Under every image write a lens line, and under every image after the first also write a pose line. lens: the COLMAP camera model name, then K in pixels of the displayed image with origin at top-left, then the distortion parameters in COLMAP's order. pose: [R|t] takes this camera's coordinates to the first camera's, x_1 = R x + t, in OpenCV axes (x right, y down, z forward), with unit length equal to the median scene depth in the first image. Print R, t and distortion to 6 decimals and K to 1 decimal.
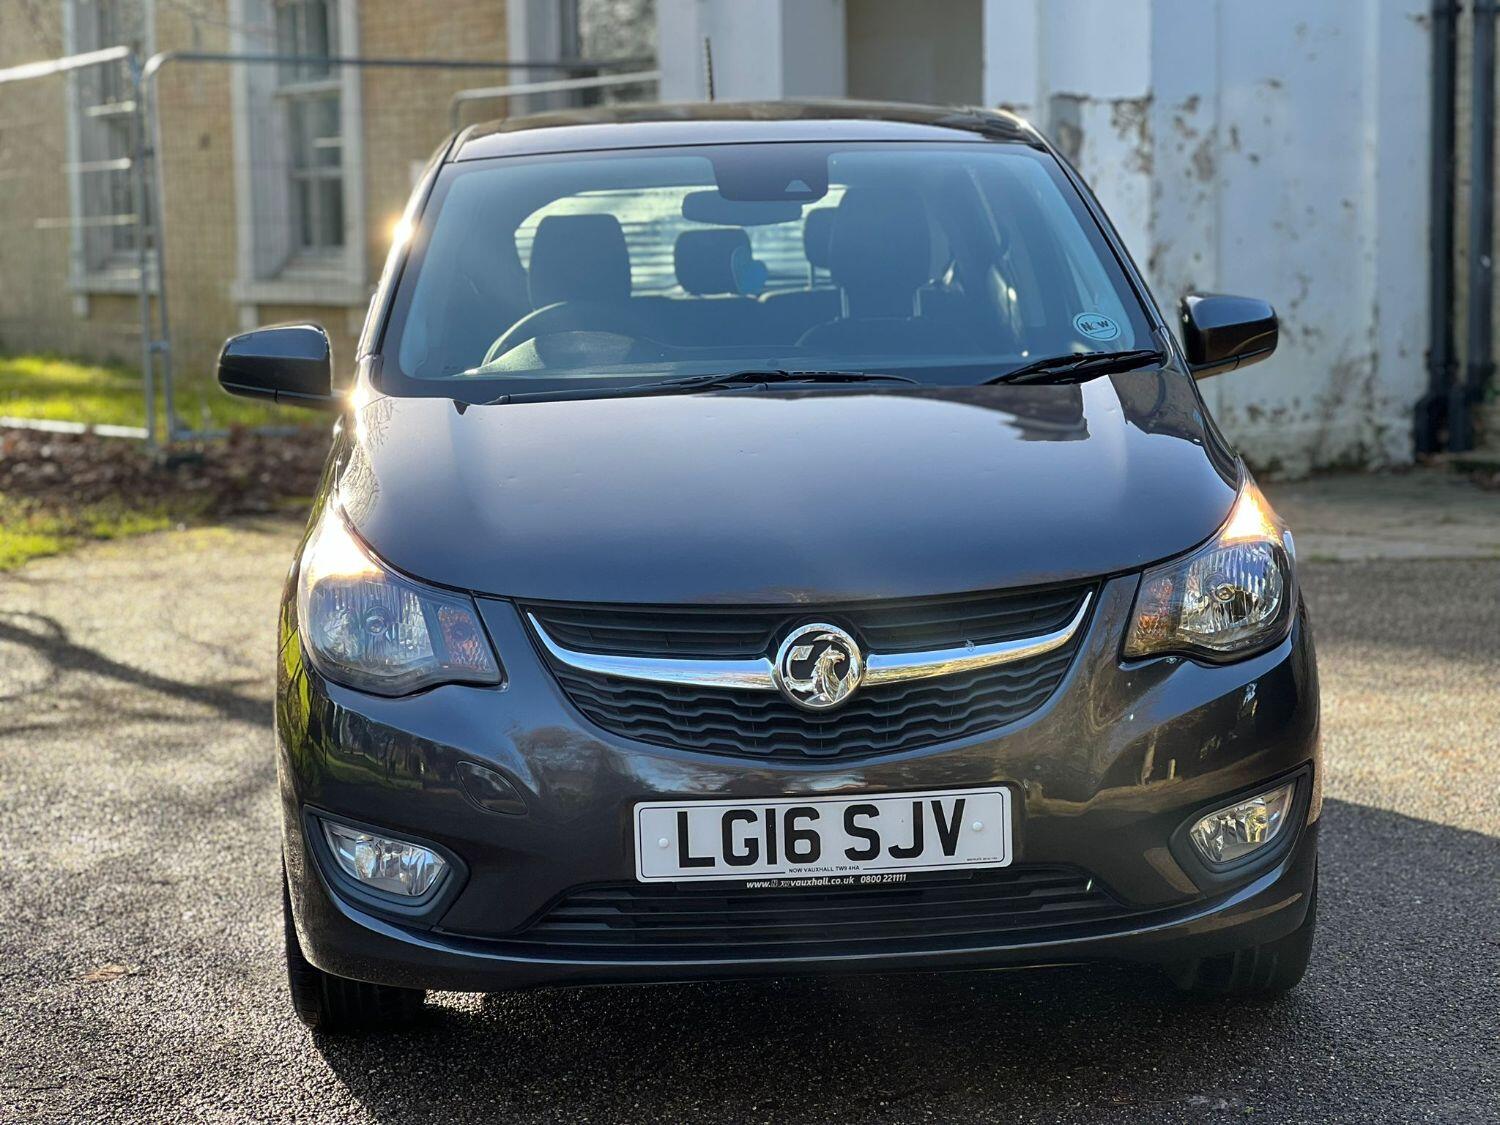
lens RADIAL K [[3323.3, 0, 748.6], [0, 3323.3, 571.7], [0, 0, 1]] dist [0.173515, 0.000000]
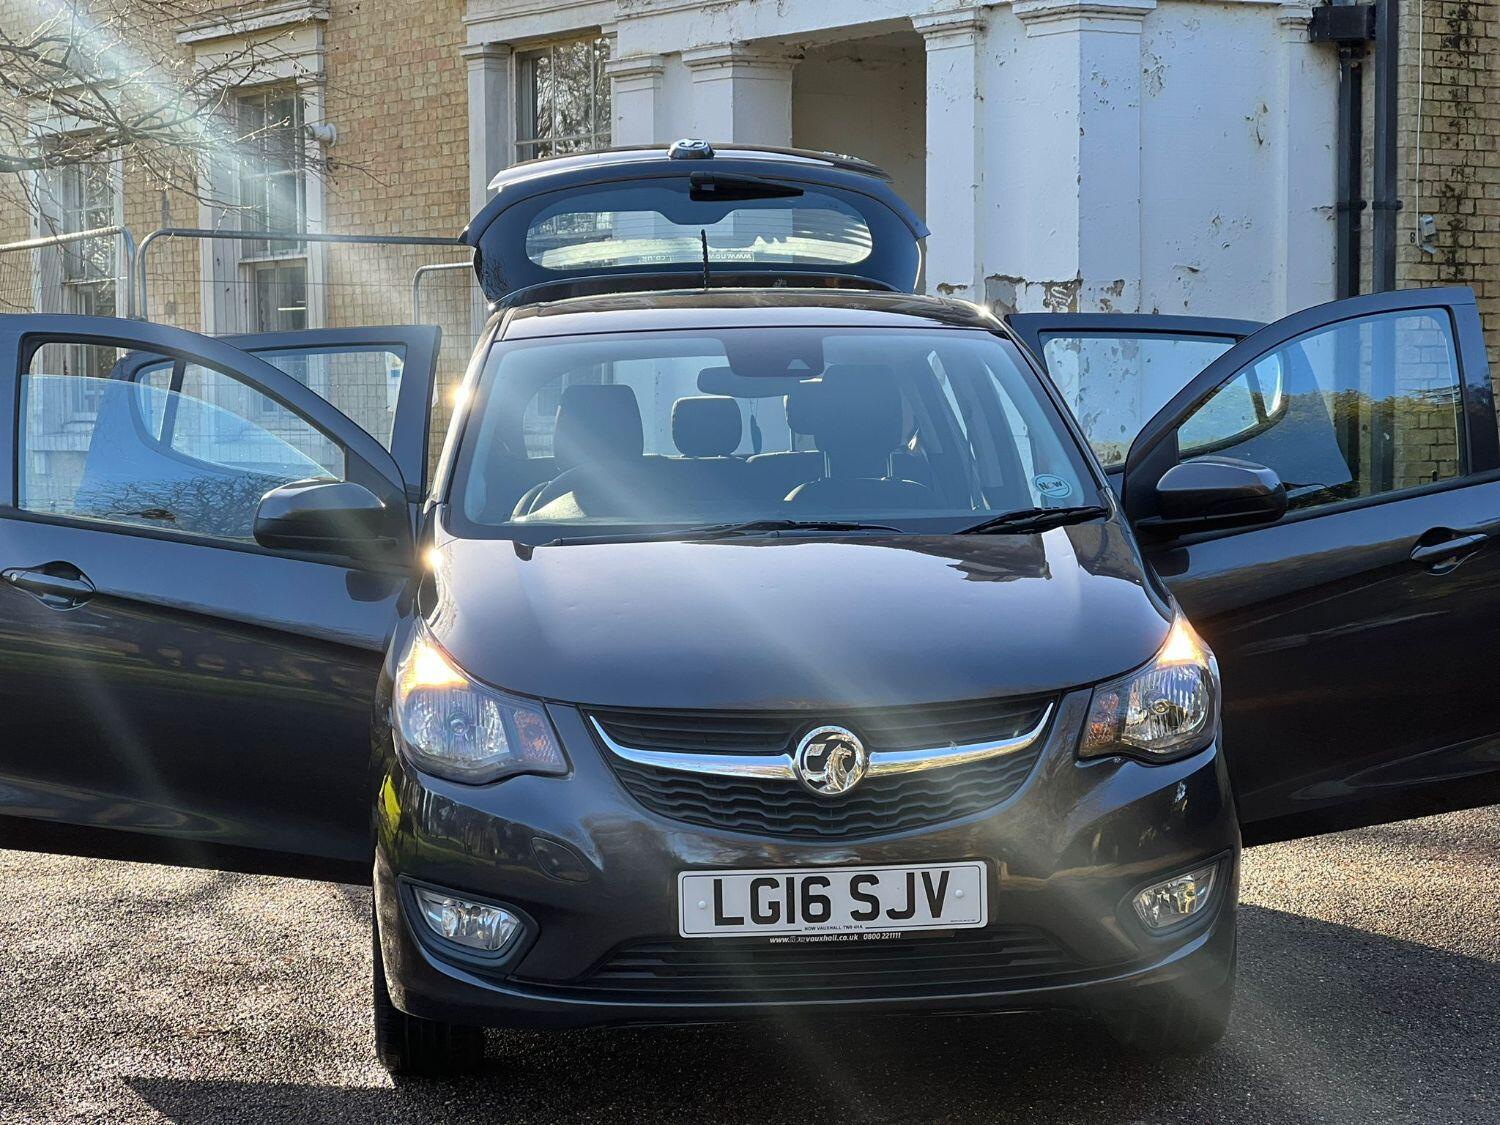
lens RADIAL K [[3323.3, 0, 733.5], [0, 3323.3, 605.1], [0, 0, 1]] dist [0.173515, 0.000000]
pose [[0.999749, 0.008401, 0.020749, -0.039493], [-0.007579, 0.999195, -0.039392, 0.019415], [-0.021063, 0.039225, 0.999008, -0.216585]]
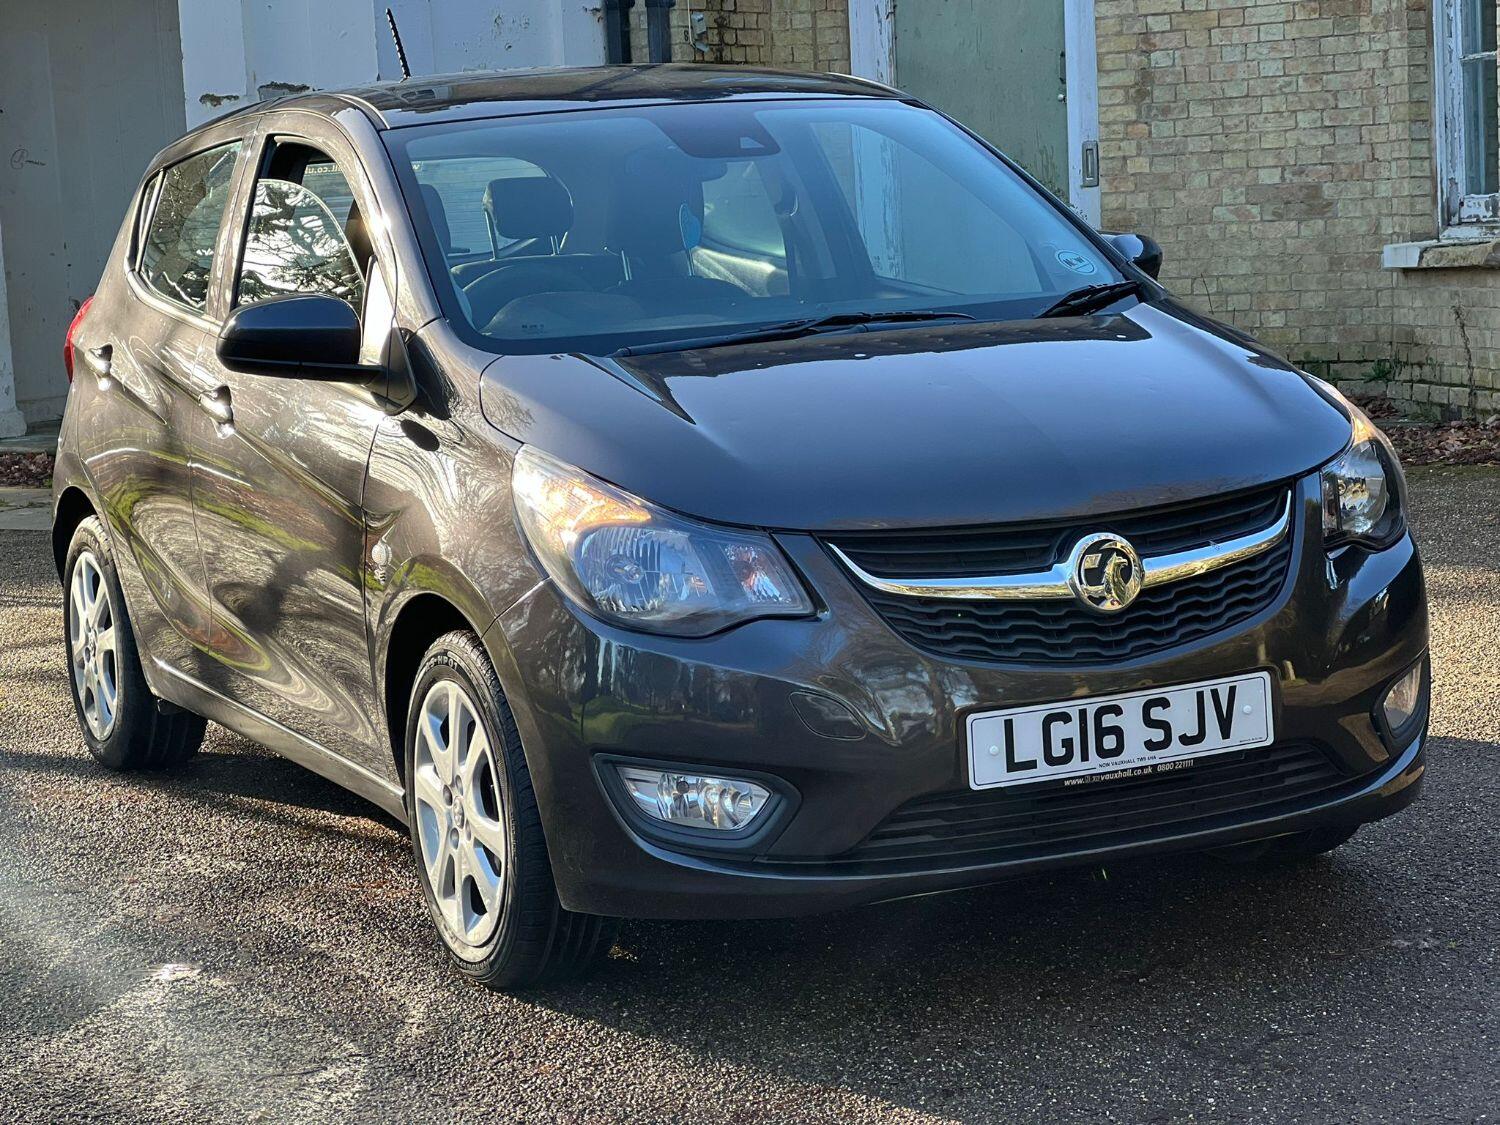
lens RADIAL K [[3323.3, 0, 735.0], [0, 3323.3, 504.2], [0, 0, 1]] dist [0.173515, 0.000000]
pose [[0.929785, -0.065276, 0.362270, -0.468811], [0.073393, 0.997265, -0.008674, 0.006856], [-0.360713, 0.034653, 0.932033, 0.043856]]
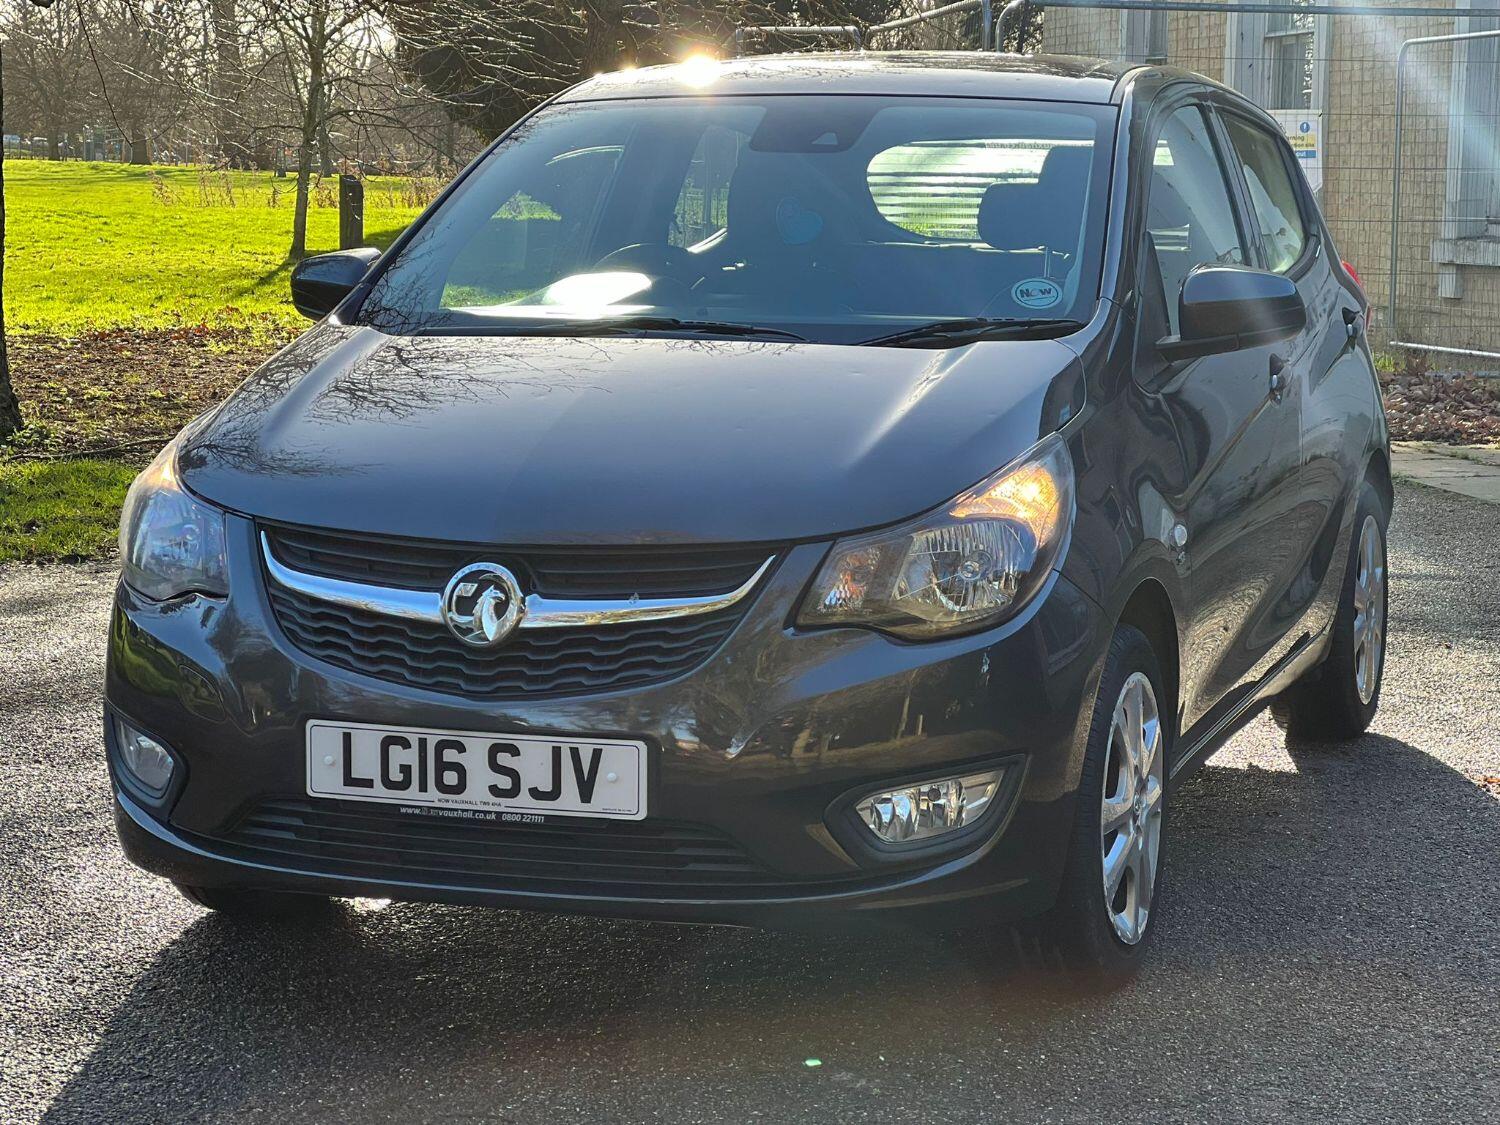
lens RADIAL K [[3323.3, 0, 741.6], [0, 3323.3, 563.2], [0, 0, 1]] dist [0.173515, 0.000000]
pose [[0.922205, 0.082890, -0.377714, 0.472484], [-0.077612, 0.996556, 0.029203, -0.020021], [0.378834, 0.002384, 0.925462, 0.082062]]
